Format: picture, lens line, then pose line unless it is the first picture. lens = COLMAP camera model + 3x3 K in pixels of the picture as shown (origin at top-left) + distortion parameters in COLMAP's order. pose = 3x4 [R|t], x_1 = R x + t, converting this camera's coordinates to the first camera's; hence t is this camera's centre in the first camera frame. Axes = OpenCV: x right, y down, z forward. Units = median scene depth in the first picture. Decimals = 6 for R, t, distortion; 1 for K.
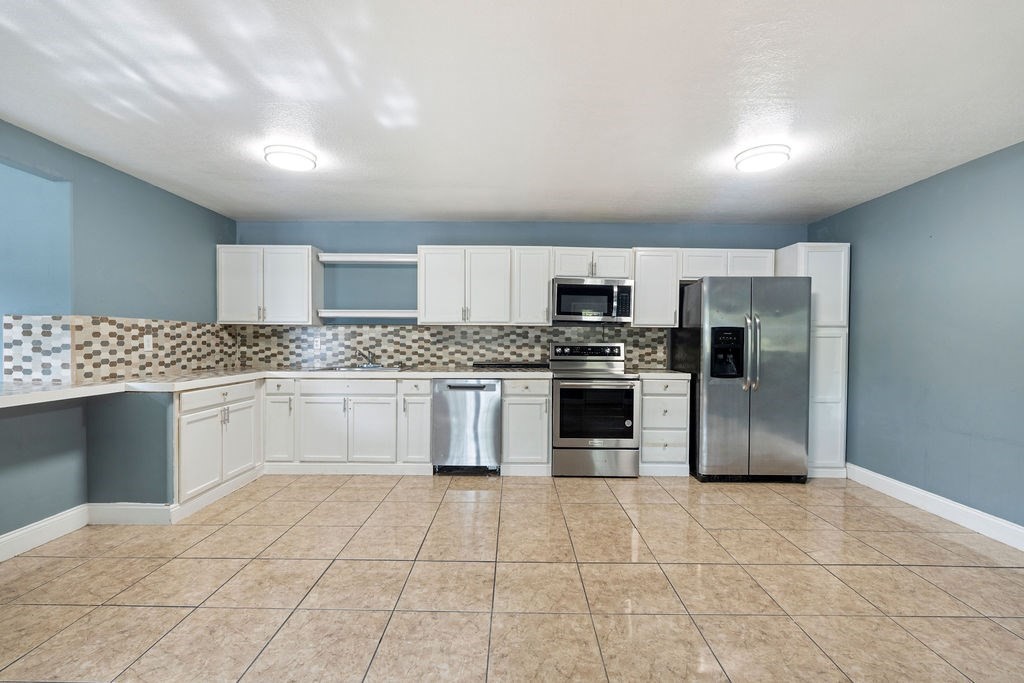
lens RADIAL K [[456.0, 0, 512.0], [0, 456.0, 341.5], [0, 0, 1]] dist [0.000232, 0.001661]
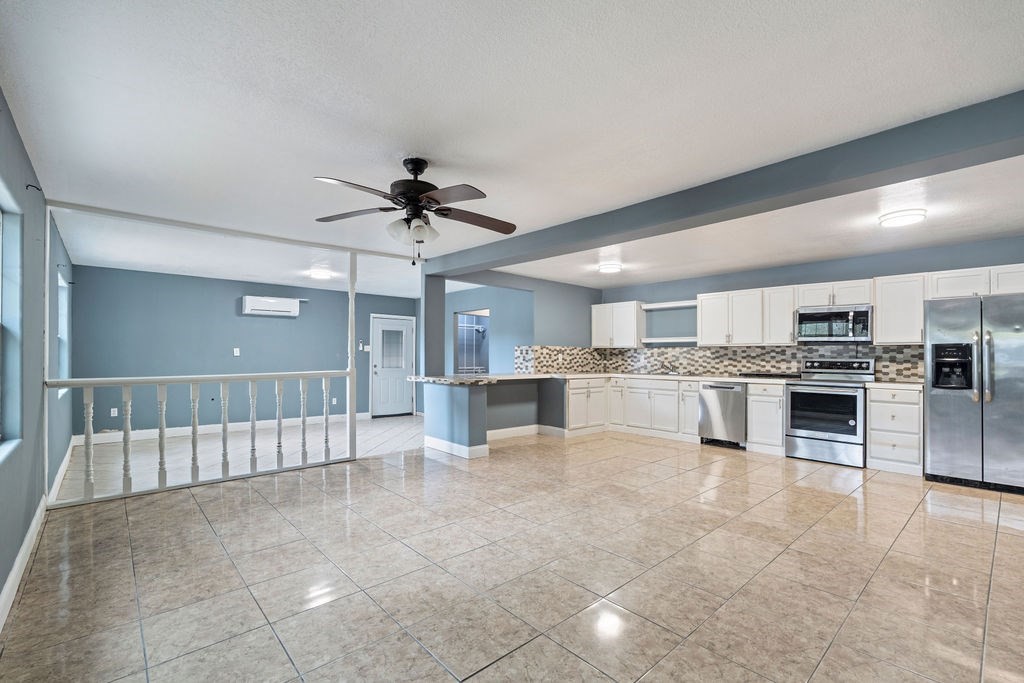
lens RADIAL K [[456.0, 0, 512.0], [0, 456.0, 341.5], [0, 0, 1]] dist [0.000232, 0.001661]
pose [[0.670534, -0.026809, -0.741394, 0.482469], [-0.007801, 0.999037, -0.043181, 0.016569], [0.741838, 0.034738, 0.669679, -0.454297]]
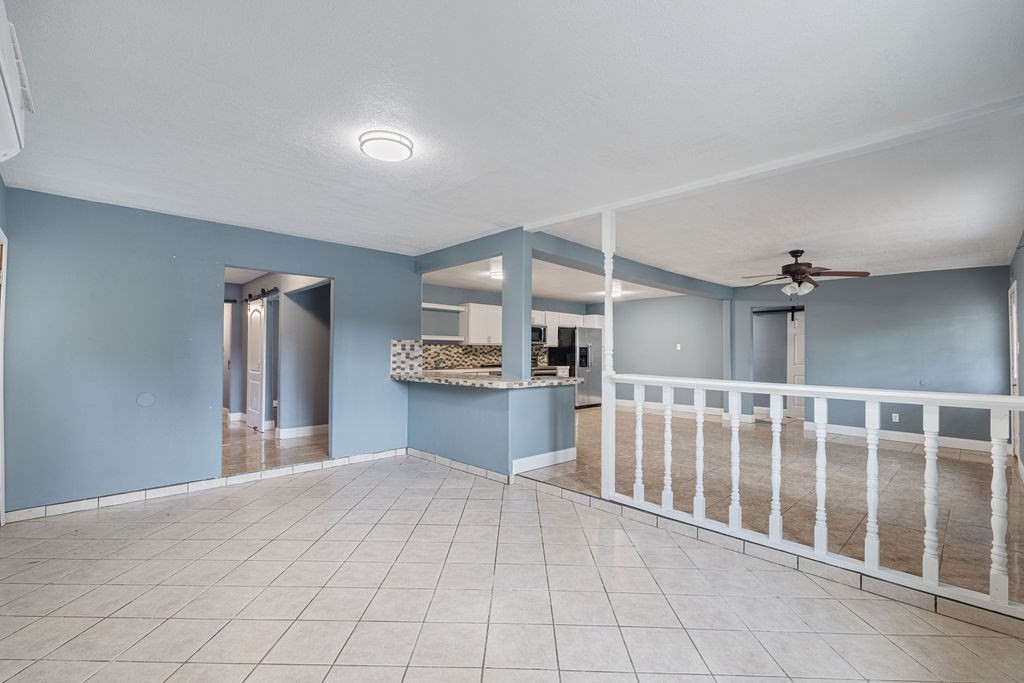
lens RADIAL K [[456.0, 0, 512.0], [0, 456.0, 341.5], [0, 0, 1]] dist [0.000232, 0.001661]
pose [[0.715993, 0.013968, 0.697968, -1.326436], [0.009394, 0.999517, -0.029639, 0.007484], [-0.698044, 0.027779, 0.715516, -0.452445]]
